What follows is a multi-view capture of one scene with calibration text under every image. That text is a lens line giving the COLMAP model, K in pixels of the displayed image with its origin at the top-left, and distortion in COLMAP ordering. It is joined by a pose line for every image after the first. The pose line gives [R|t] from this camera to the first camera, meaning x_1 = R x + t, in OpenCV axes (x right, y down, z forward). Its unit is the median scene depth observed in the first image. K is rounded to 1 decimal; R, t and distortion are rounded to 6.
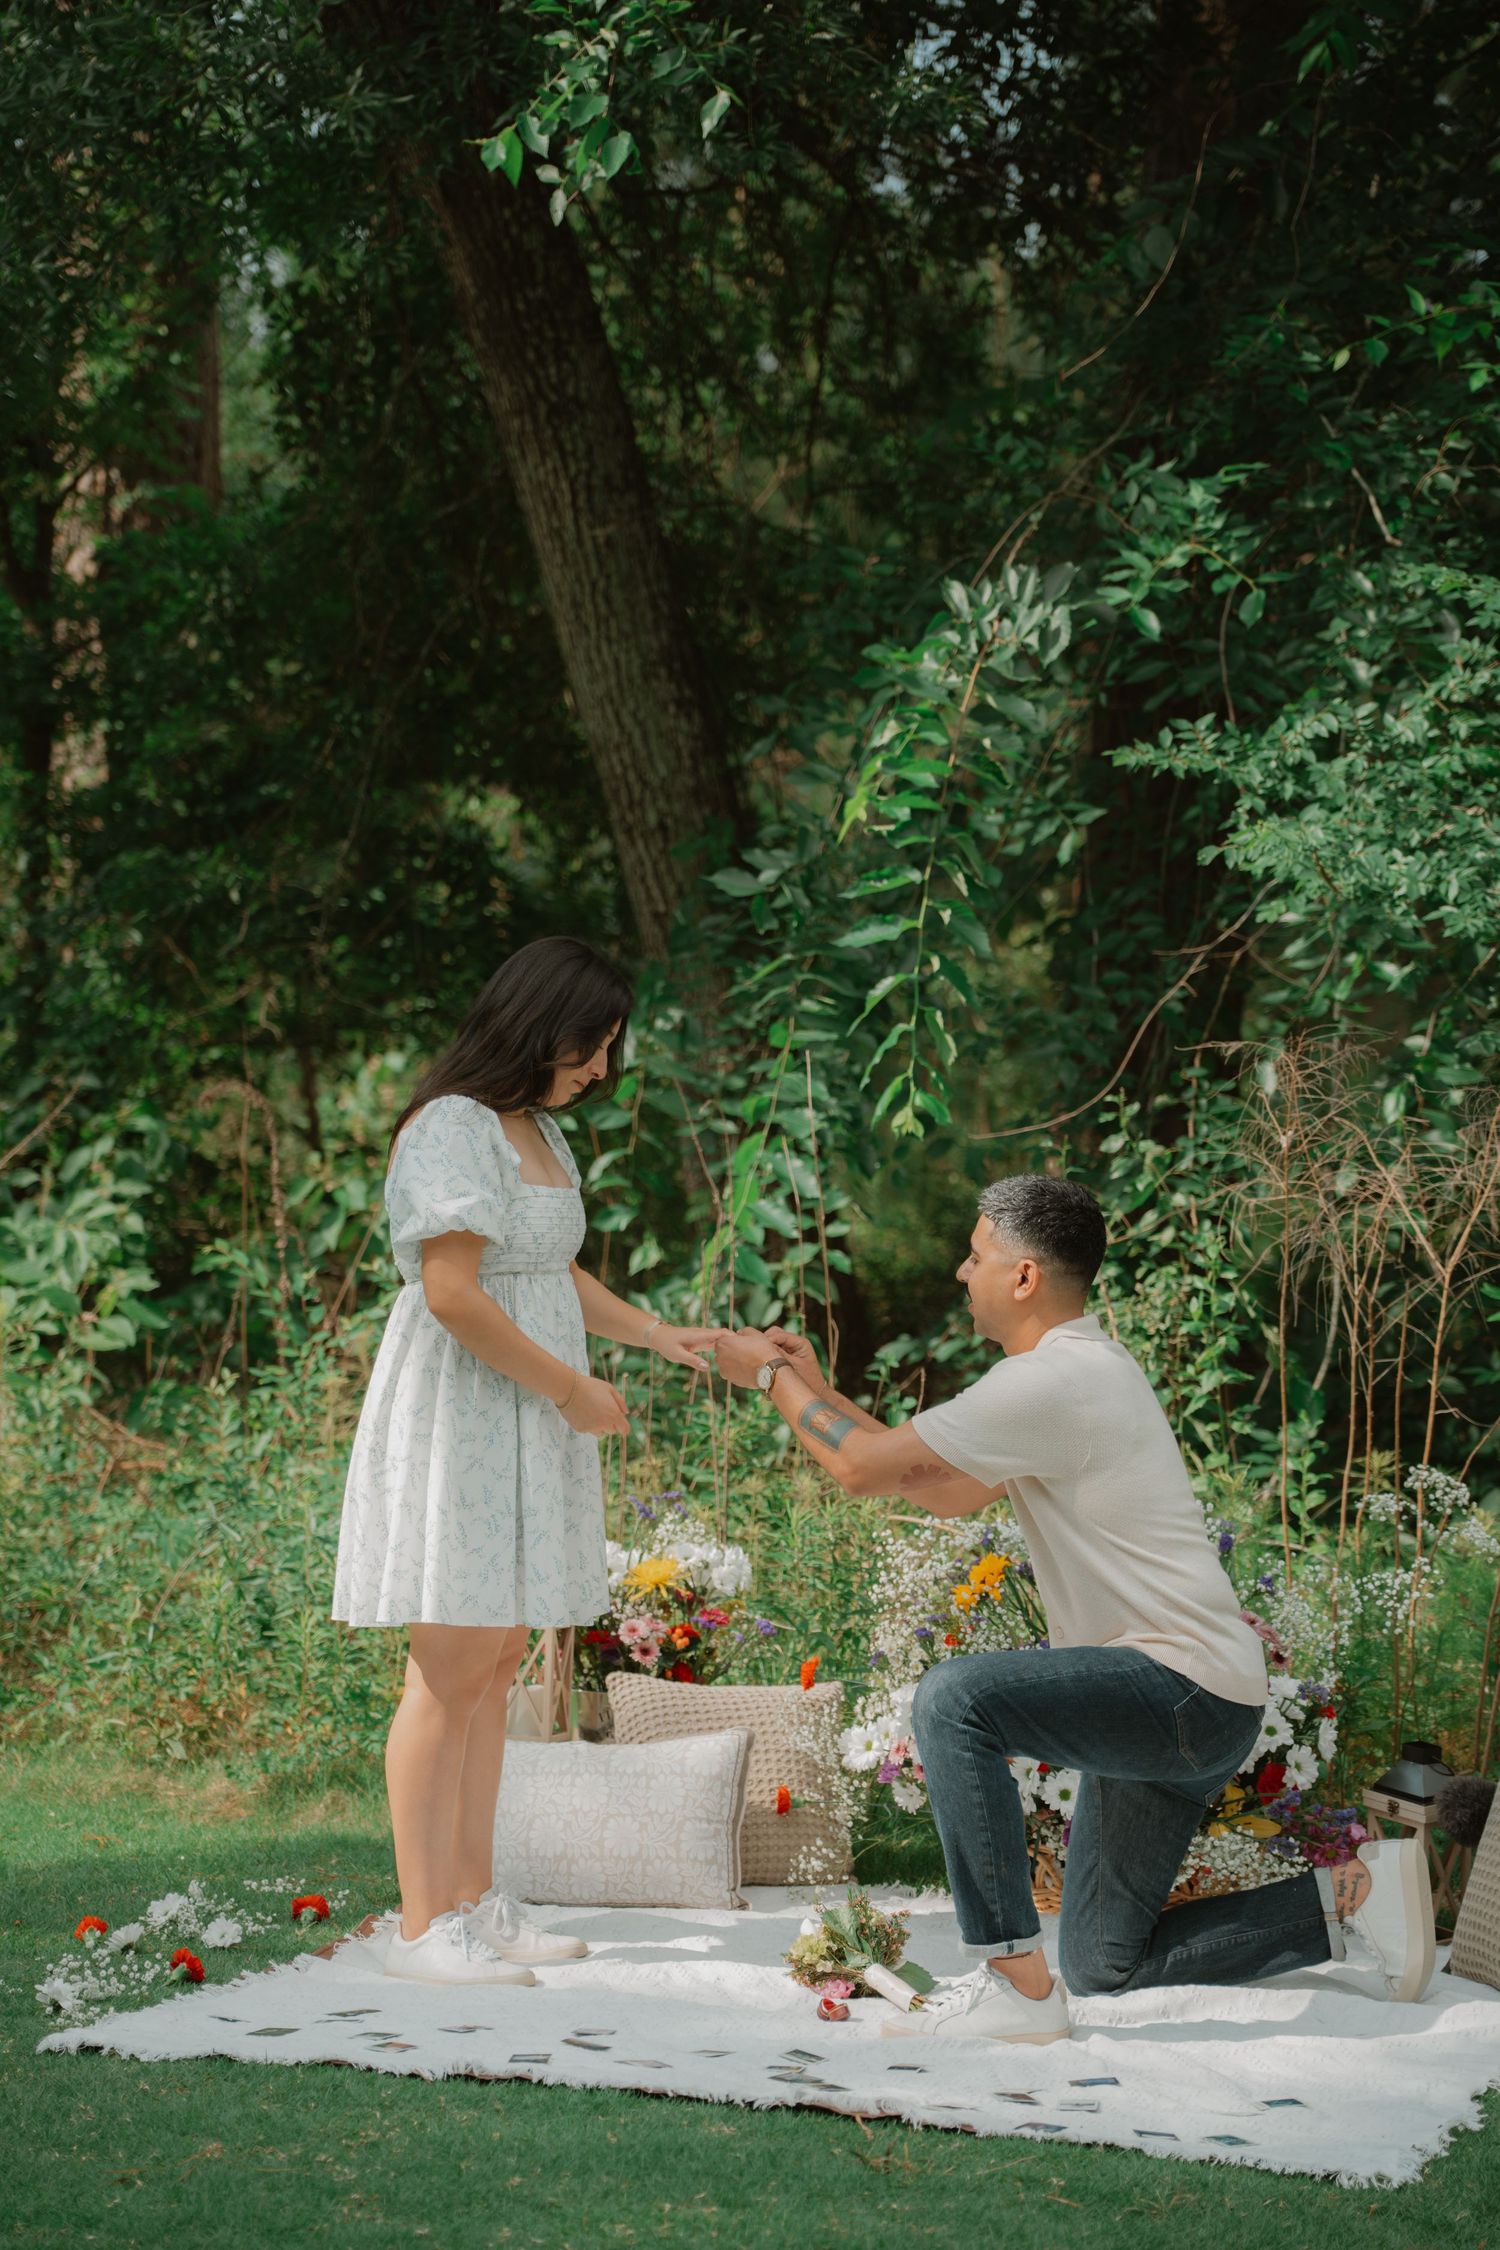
lens RADIAL K [[4749.9, 0, 749.1], [0, 4749.9, 1126.5], [0, 0, 1]] dist [0.010713, 0.000000]
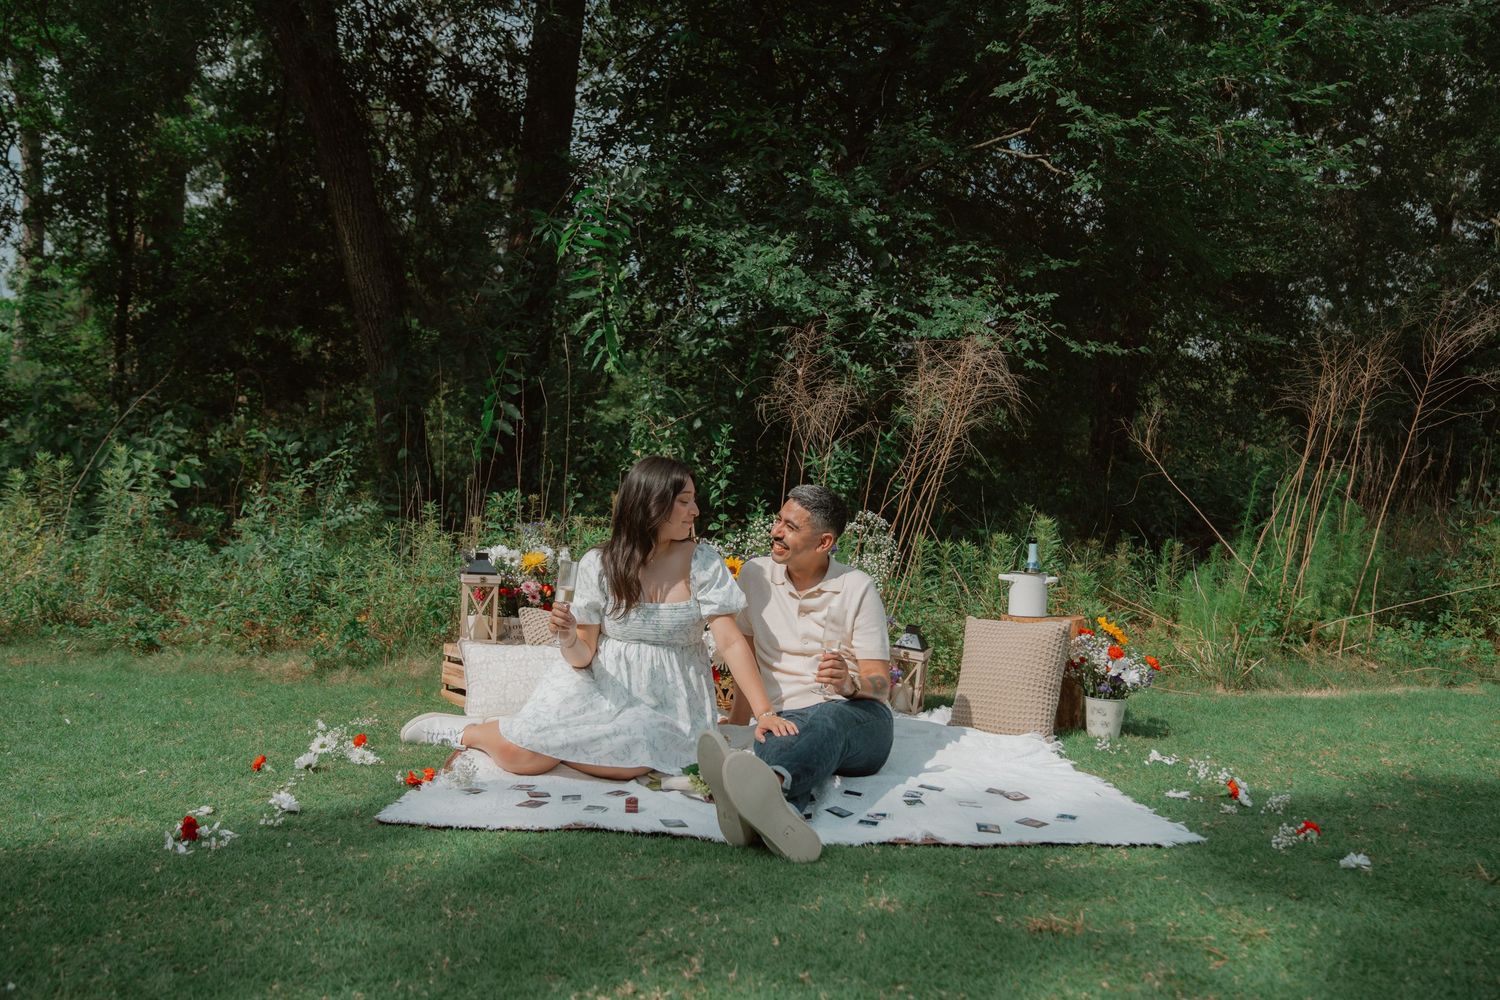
lens RADIAL K [[1070.5, 0, 747.8], [0, 1070.5, 496.0], [0, 0, 1]] dist [-0.003329, -0.000206]
pose [[0.922400, 0.008329, 0.386146, -0.103270], [-0.019456, 0.999500, 0.024918, 0.045625], [-0.385746, -0.030498, 0.922101, 0.462663]]
